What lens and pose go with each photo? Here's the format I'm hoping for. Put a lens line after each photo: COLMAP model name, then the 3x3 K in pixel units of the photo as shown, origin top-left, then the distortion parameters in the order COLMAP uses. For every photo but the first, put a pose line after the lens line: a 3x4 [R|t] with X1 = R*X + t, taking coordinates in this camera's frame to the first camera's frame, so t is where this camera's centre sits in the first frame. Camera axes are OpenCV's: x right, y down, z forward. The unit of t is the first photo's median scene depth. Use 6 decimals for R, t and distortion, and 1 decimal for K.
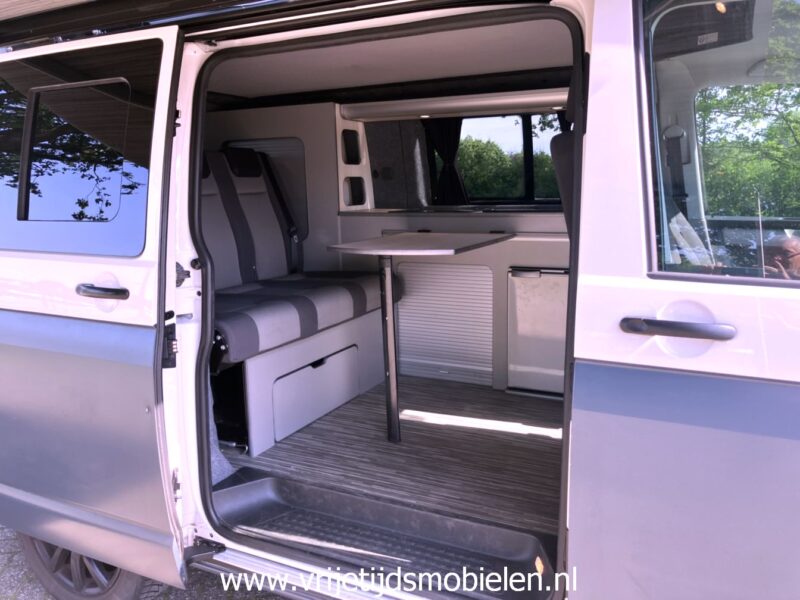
lens RADIAL K [[638.6, 0, 411.9], [0, 638.6, 301.8], [0, 0, 1]] dist [0.032271, -0.001677]
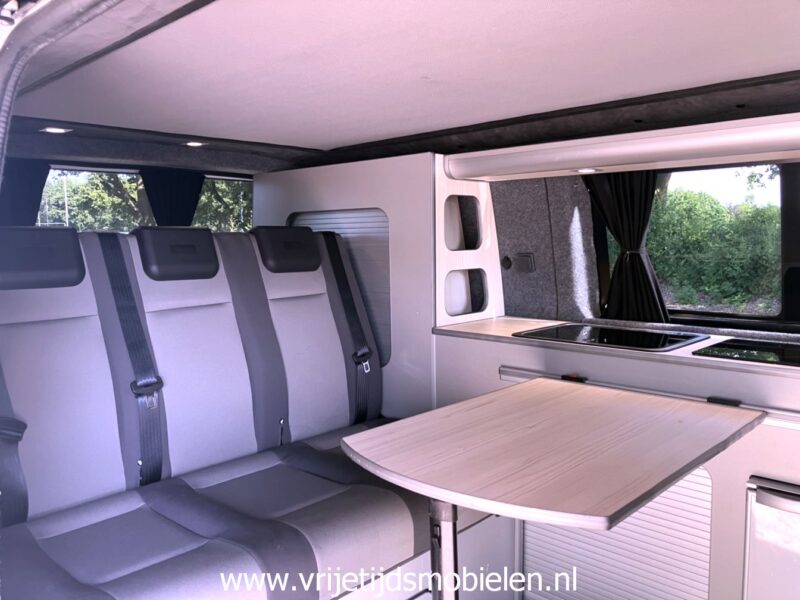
lens RADIAL K [[655.6, 0, 403.8], [0, 655.6, 302.3], [0, 0, 1]] dist [0.029623, -0.052878]
pose [[0.953468, 0.035216, -0.299430, 0.042287], [-0.060326, 0.995355, -0.075029, -0.114205], [0.295397, 0.089602, 0.951164, 0.388654]]
